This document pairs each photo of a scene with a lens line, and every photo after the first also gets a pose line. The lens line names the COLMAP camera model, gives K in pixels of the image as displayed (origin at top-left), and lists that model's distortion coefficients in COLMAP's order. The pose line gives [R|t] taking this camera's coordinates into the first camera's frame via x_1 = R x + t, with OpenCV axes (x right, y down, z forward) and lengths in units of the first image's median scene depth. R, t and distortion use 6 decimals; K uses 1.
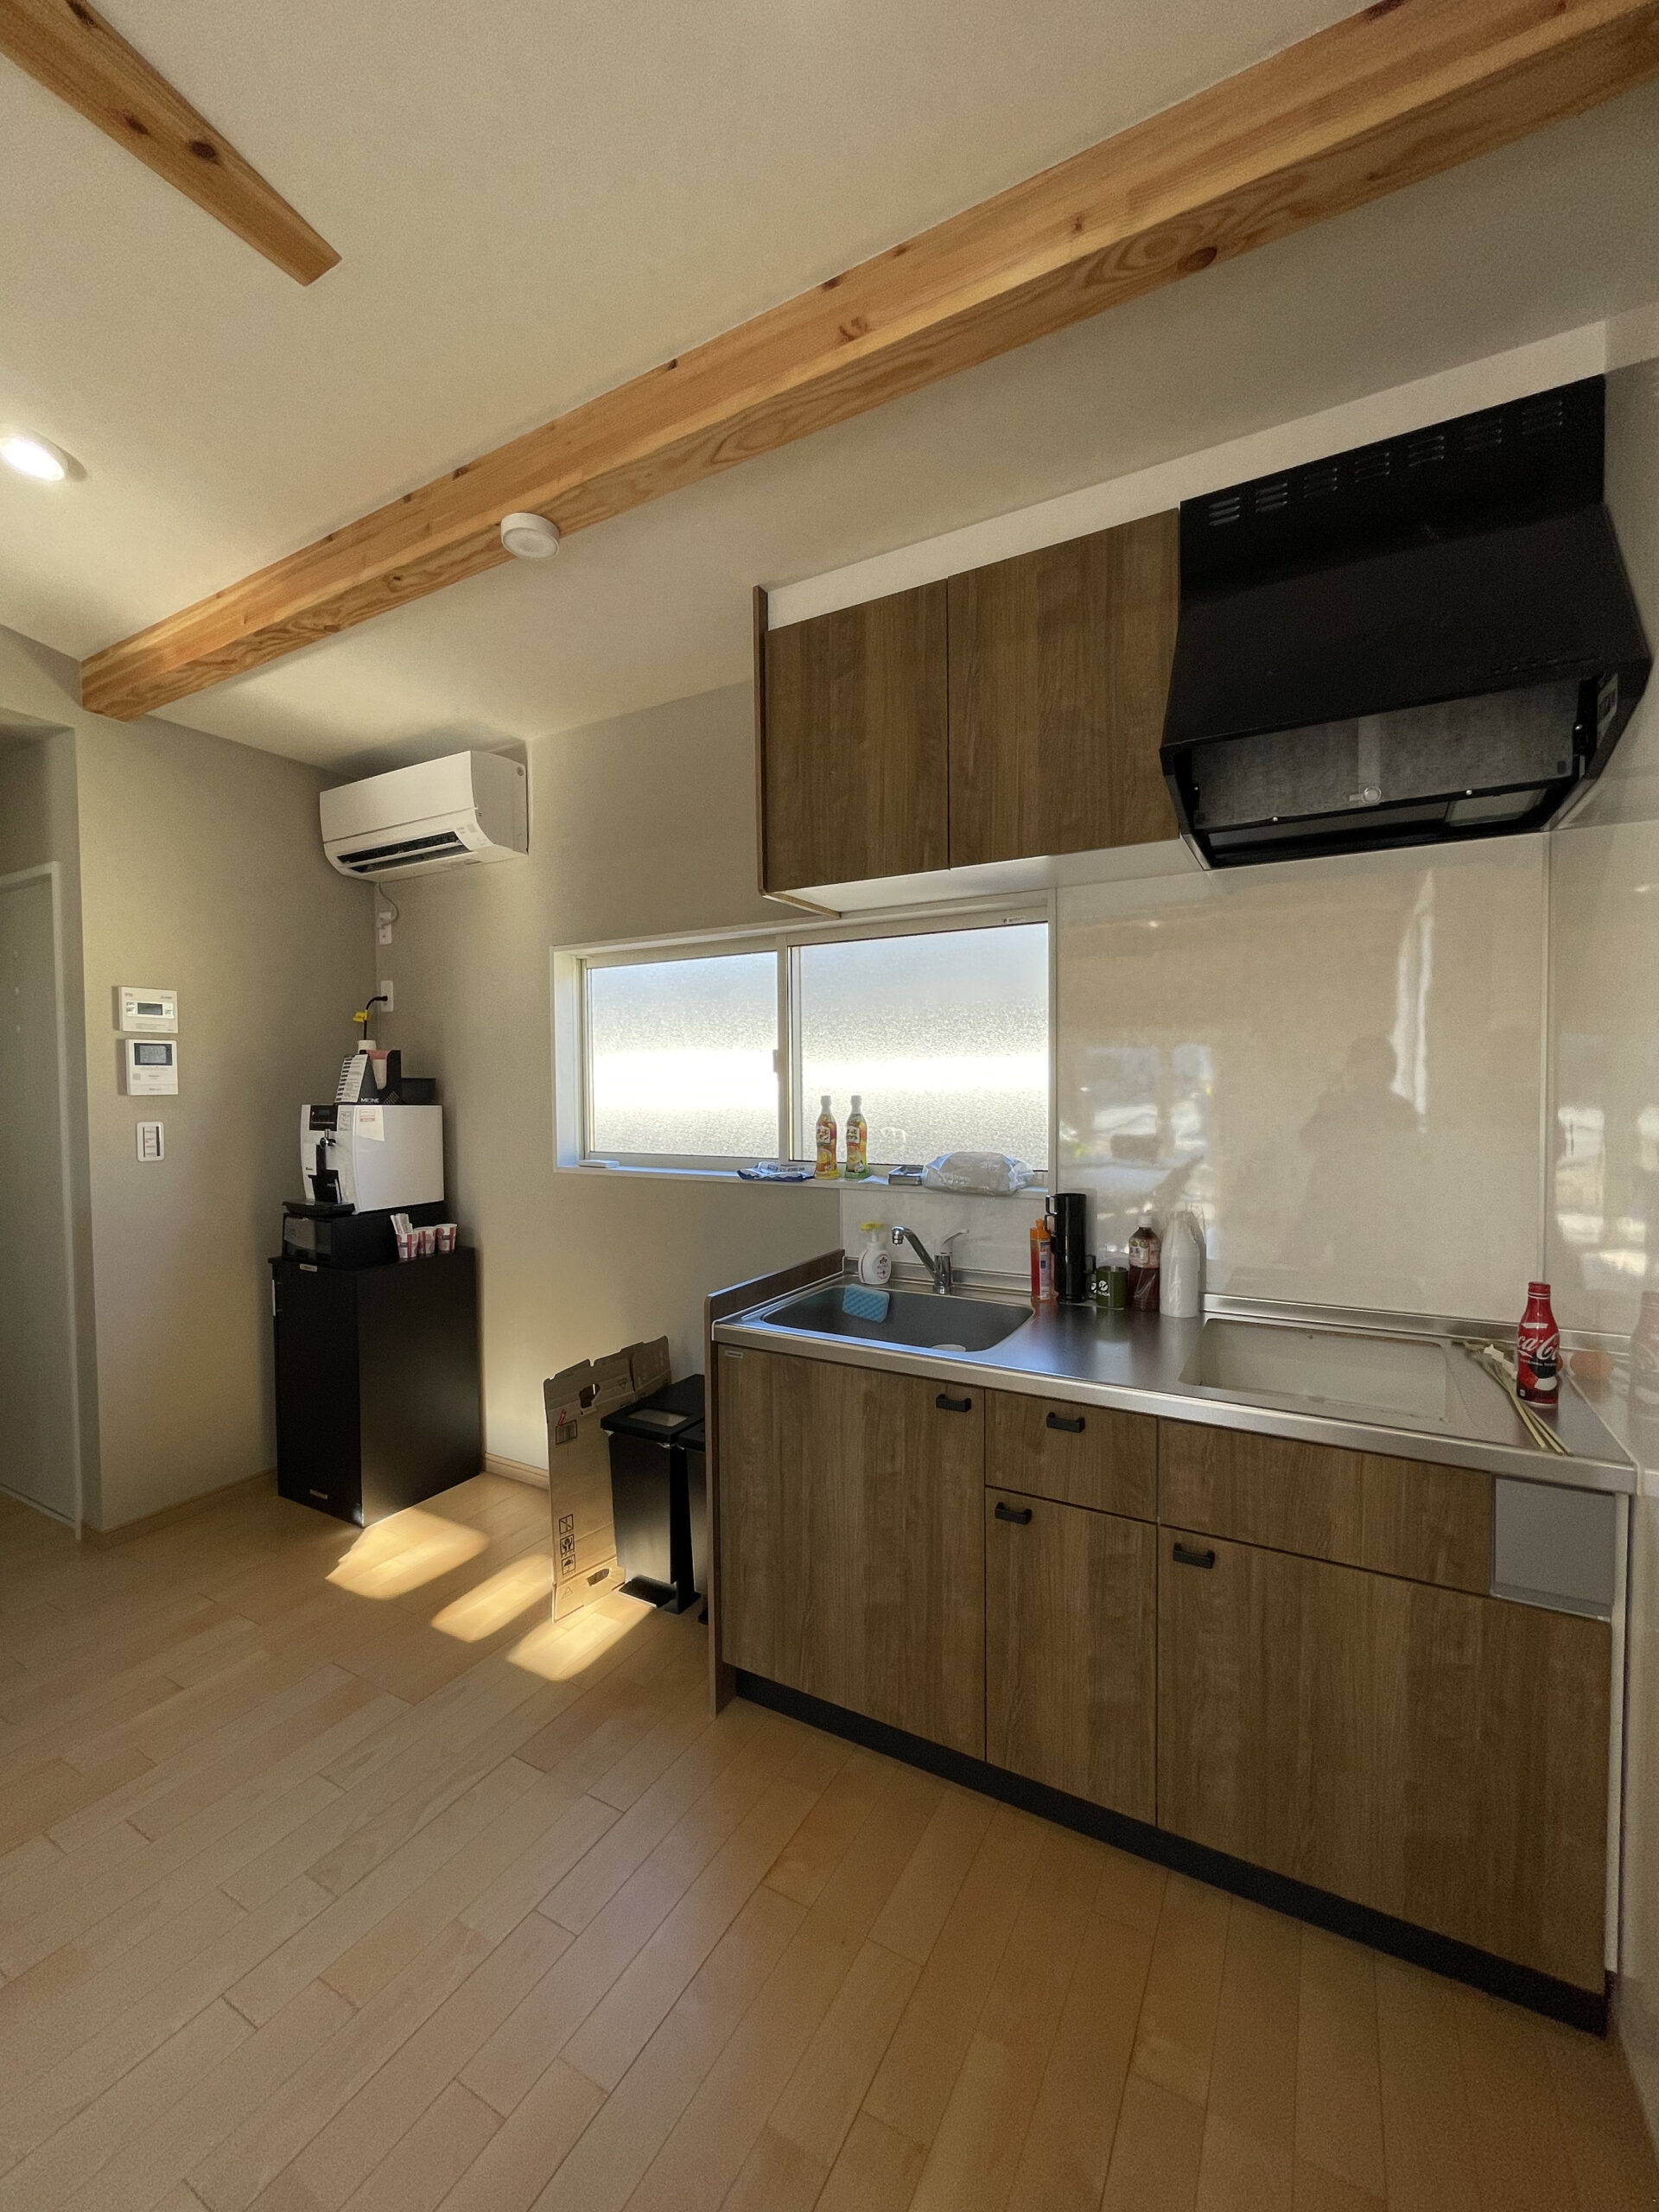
lens RADIAL K [[890.7, 0, 830.2], [0, 890.7, 1108.0], [0, 0, 1]] dist [-0.003126, -0.000681]
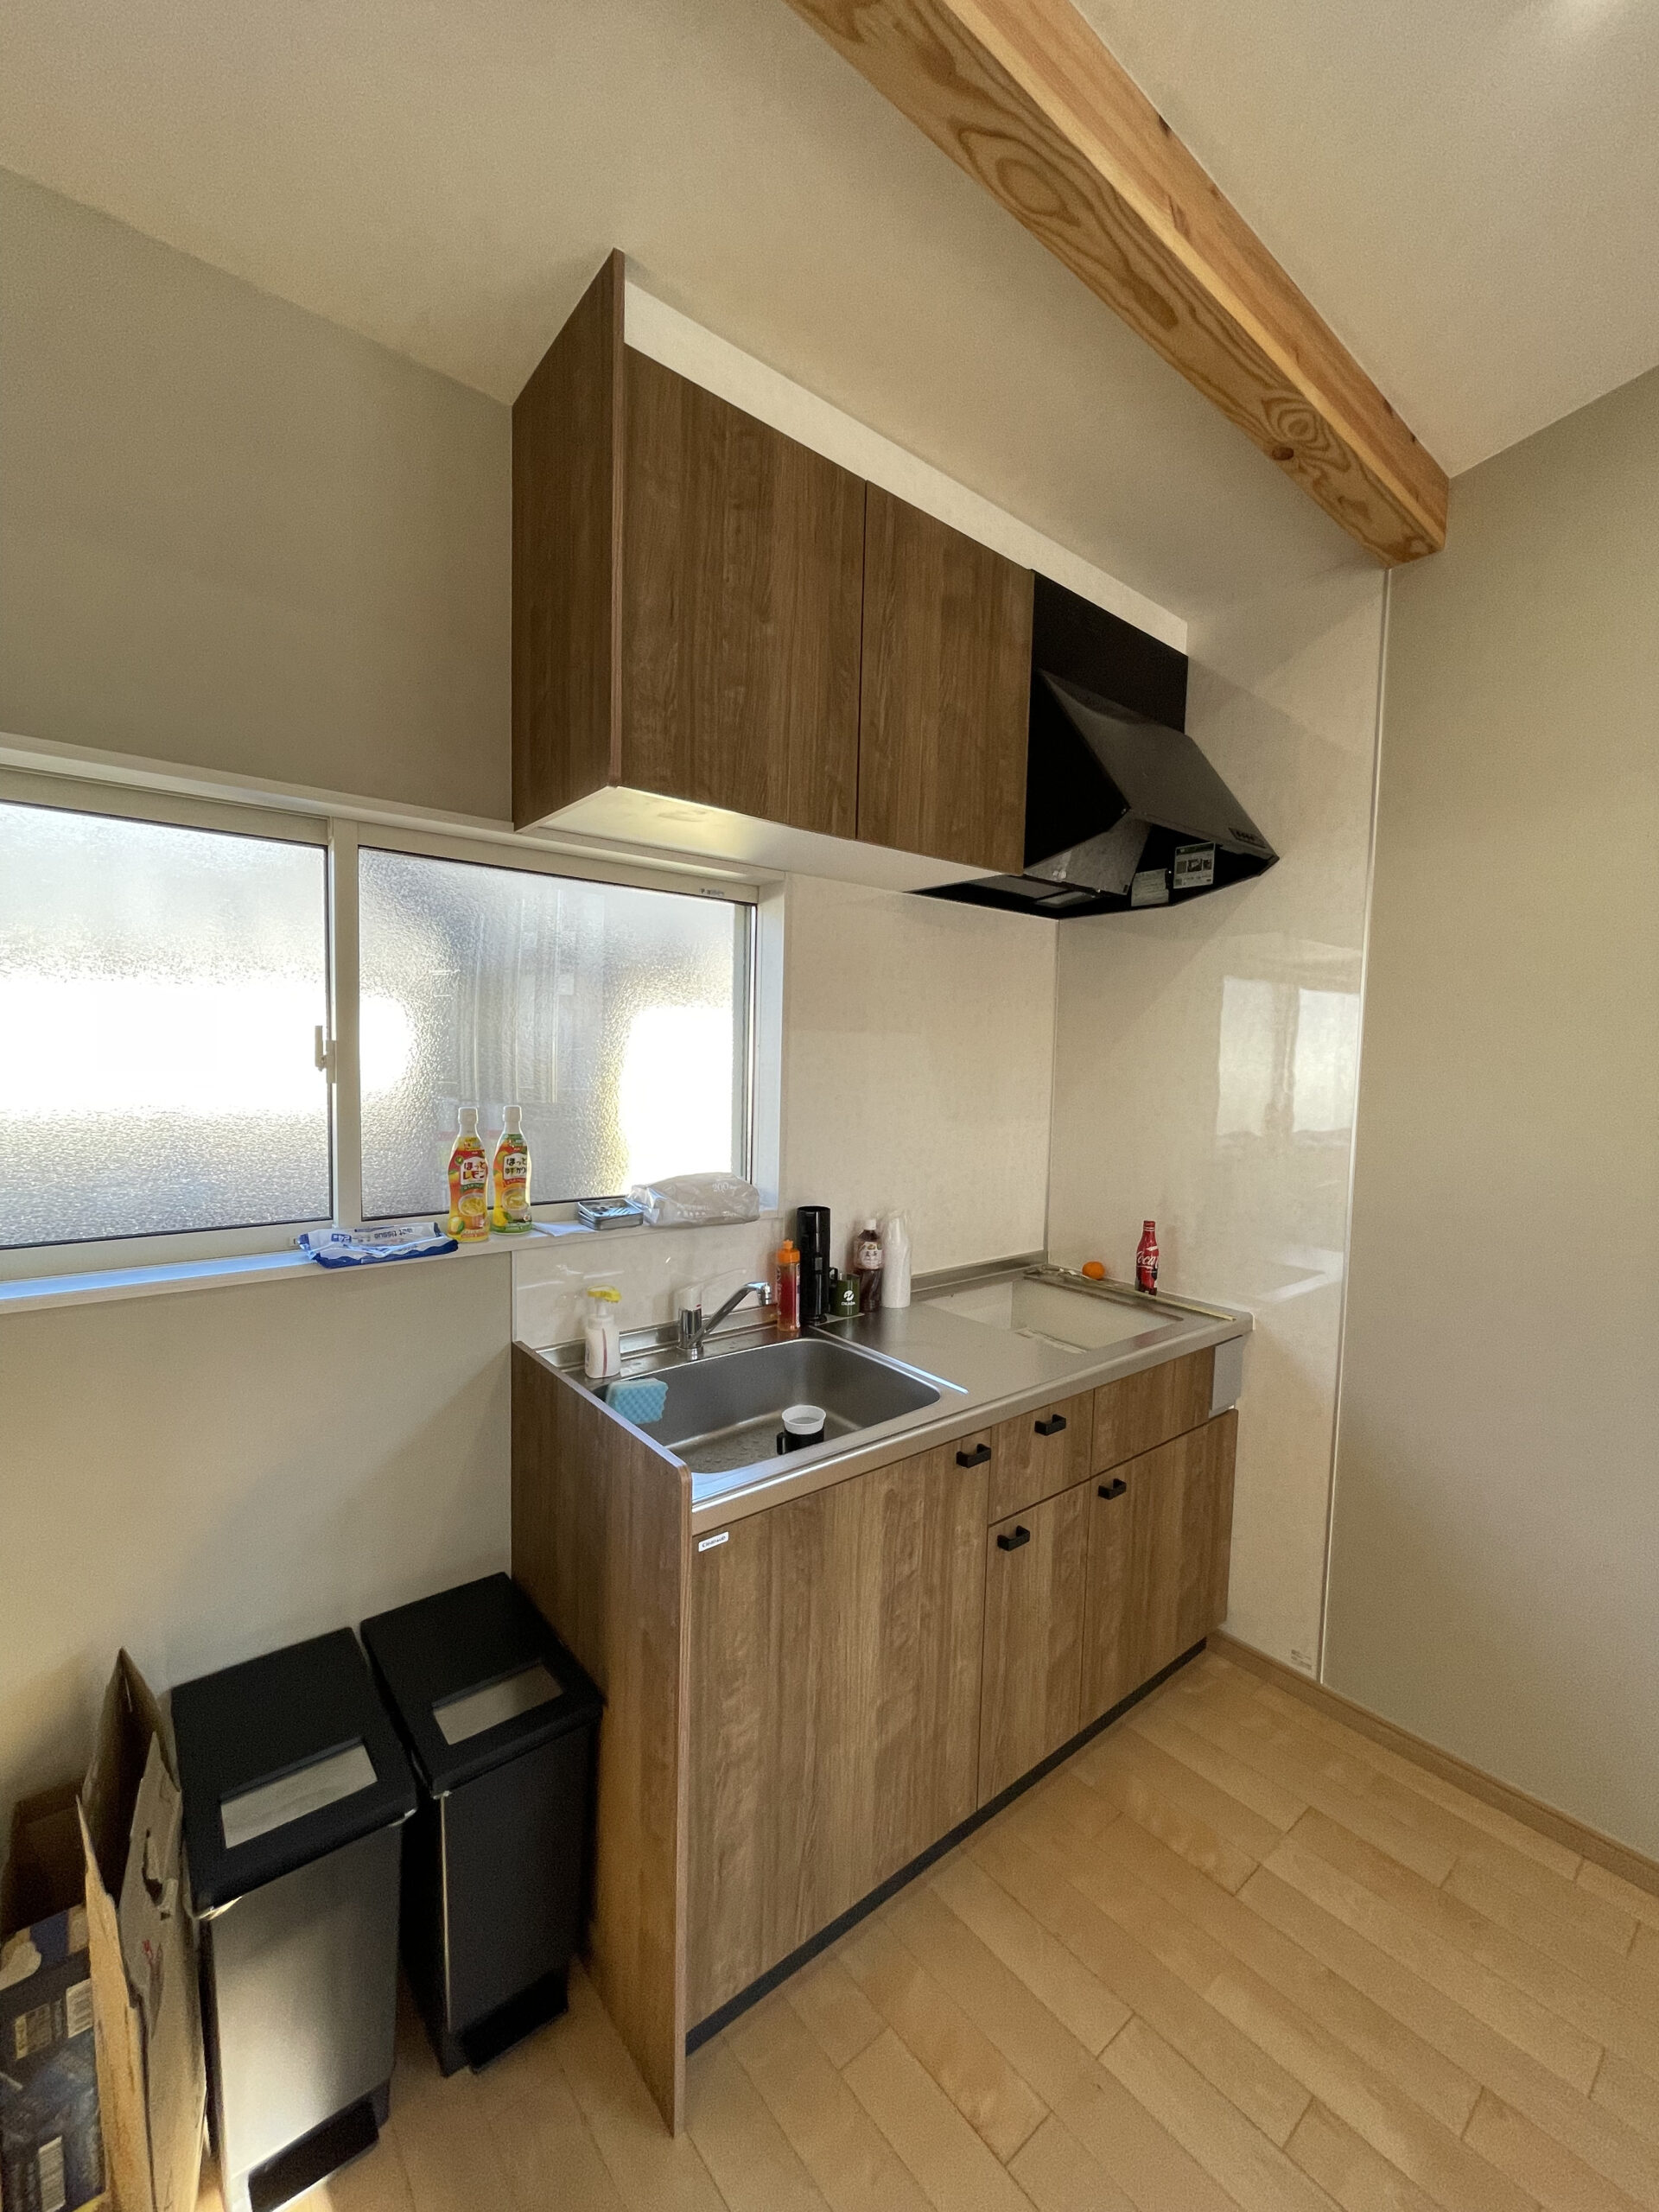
lens RADIAL K [[892.8, 0, 831.0], [0, 892.8, 1108.2], [0, 0, 1]] dist [-0.002353, -0.000092]
pose [[0.369494, -0.040482, 0.928351, -0.538546], [0.001651, 0.999078, 0.042909, -0.044217], [-0.929232, -0.014322, 0.369220, 0.582996]]
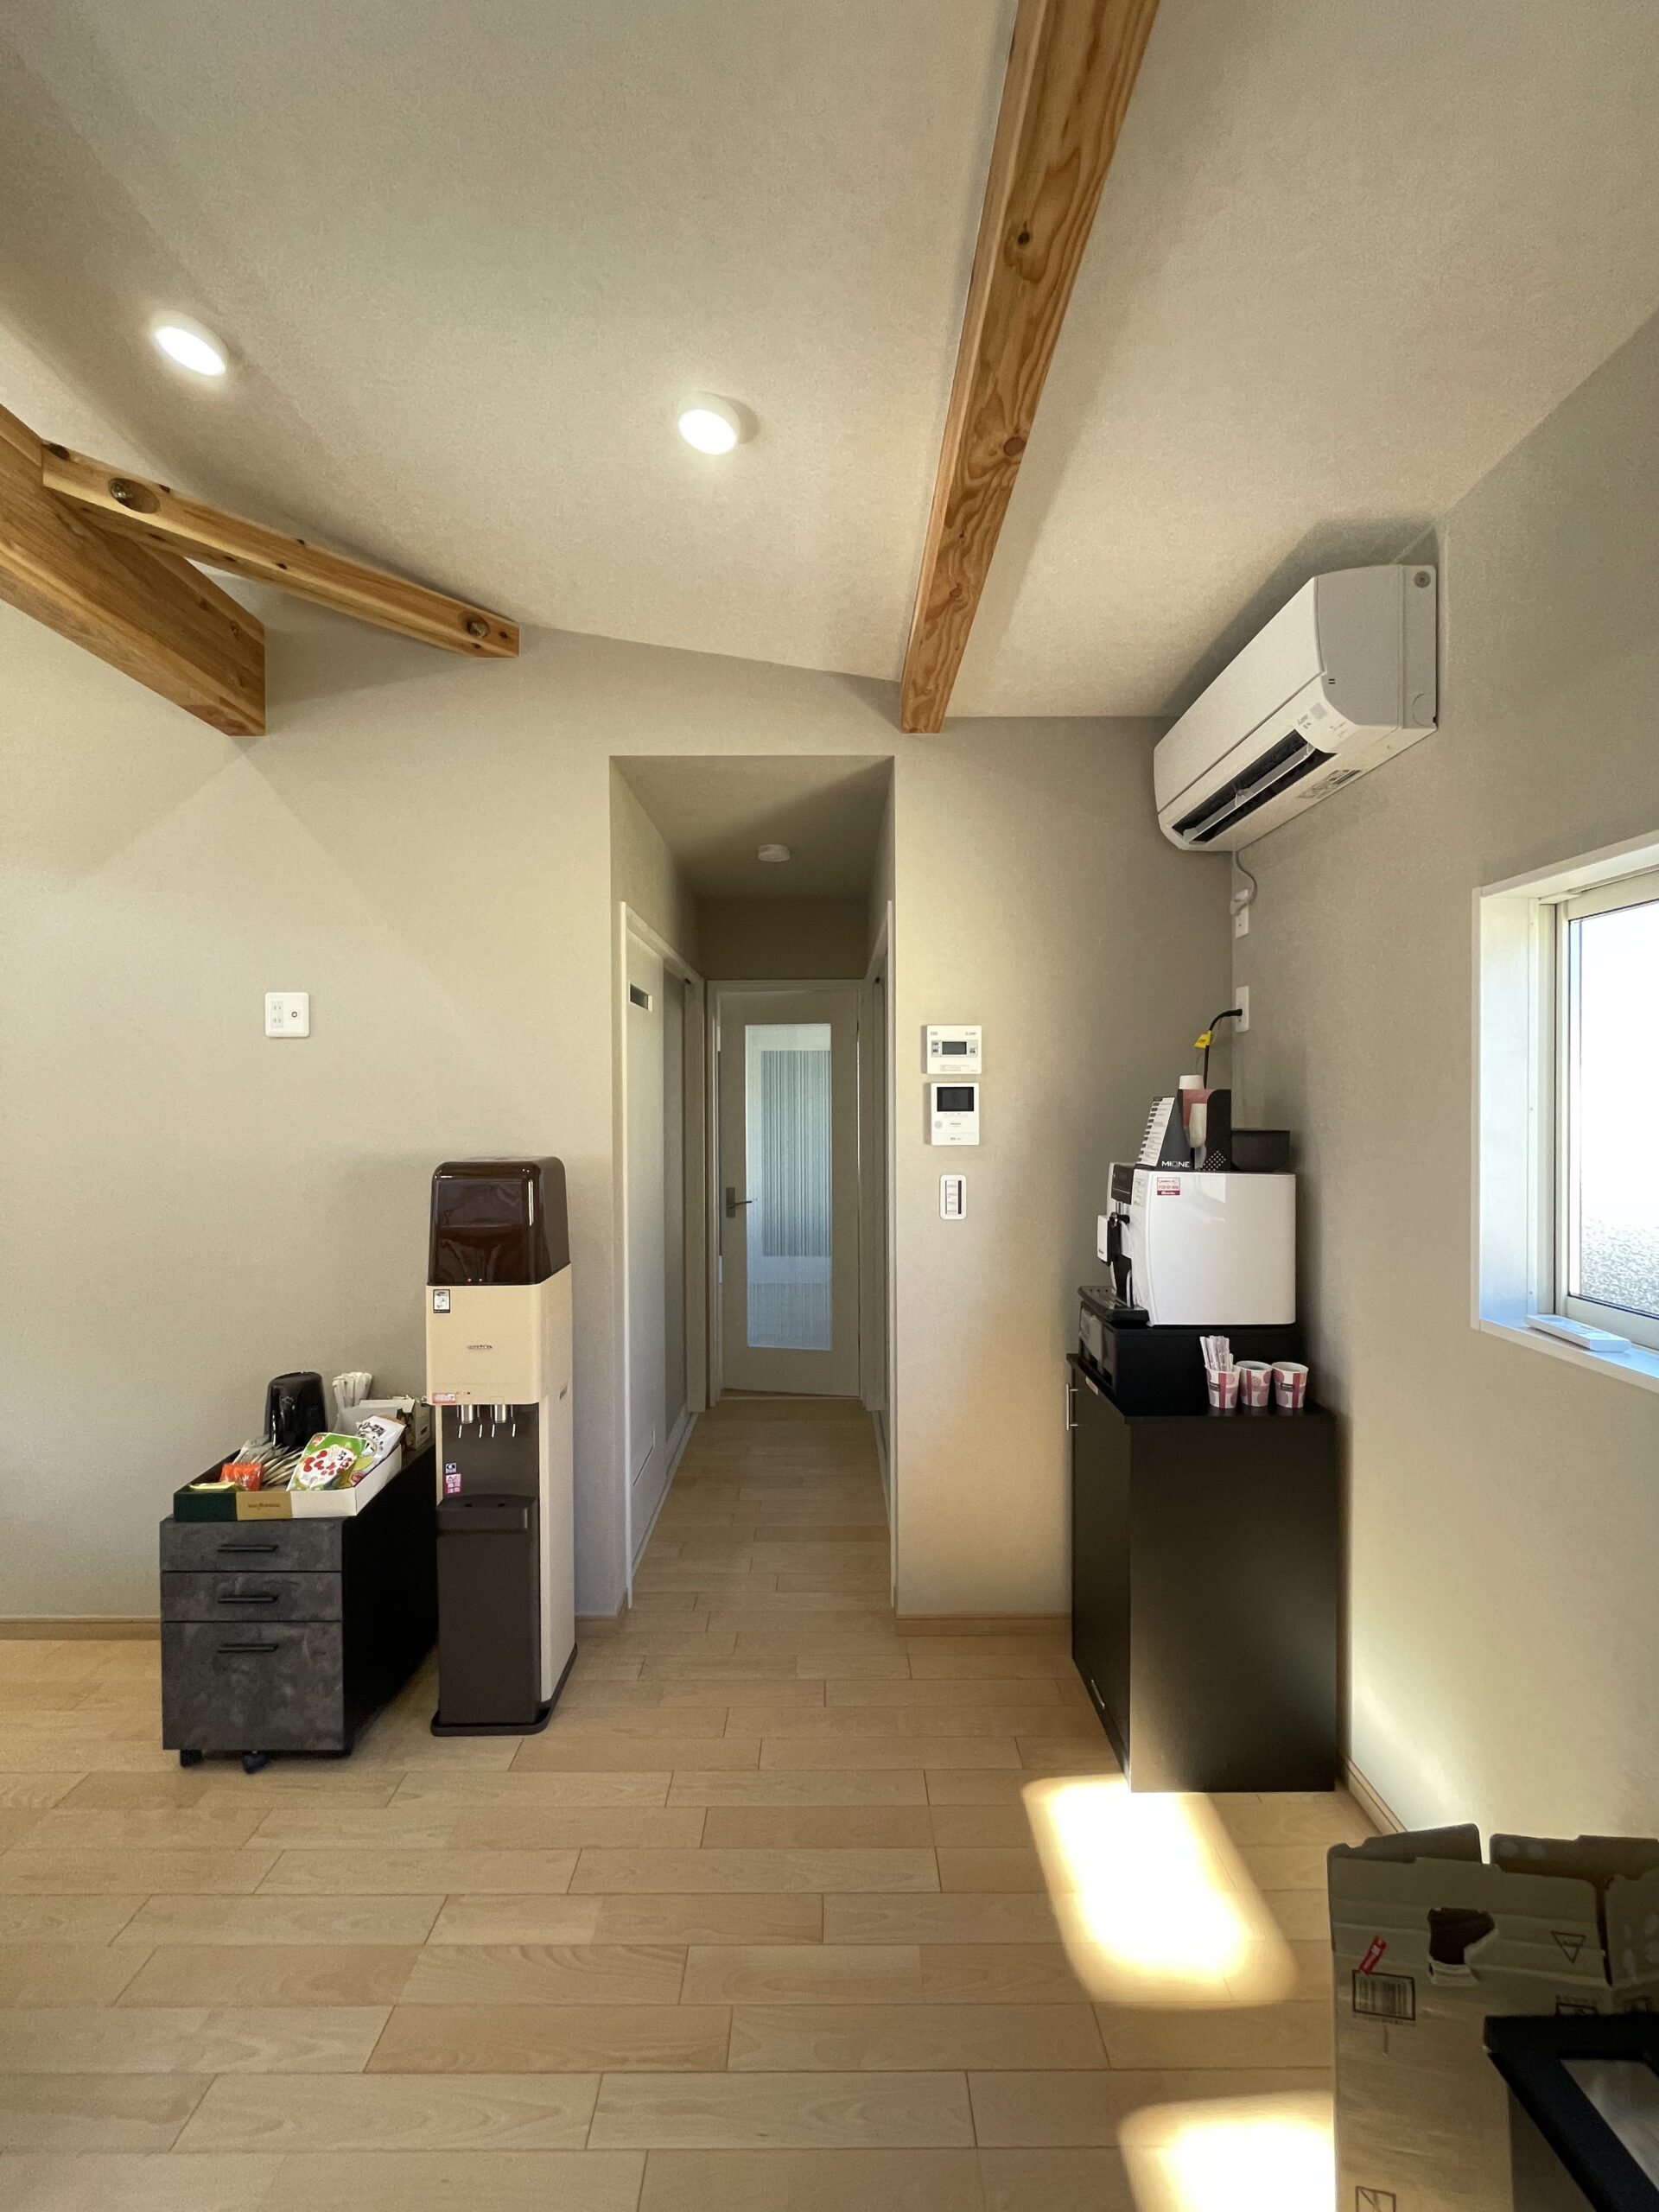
lens RADIAL K [[892.8, 0, 831.0], [0, 892.8, 1108.2], [0, 0, 1]] dist [-0.002353, -0.000092]
pose [[0.488559, 0.014387, -0.872412, -0.057426], [-0.024351, 0.999699, 0.002849, -0.060799], [0.872191, 0.019852, 0.488763, 0.547977]]
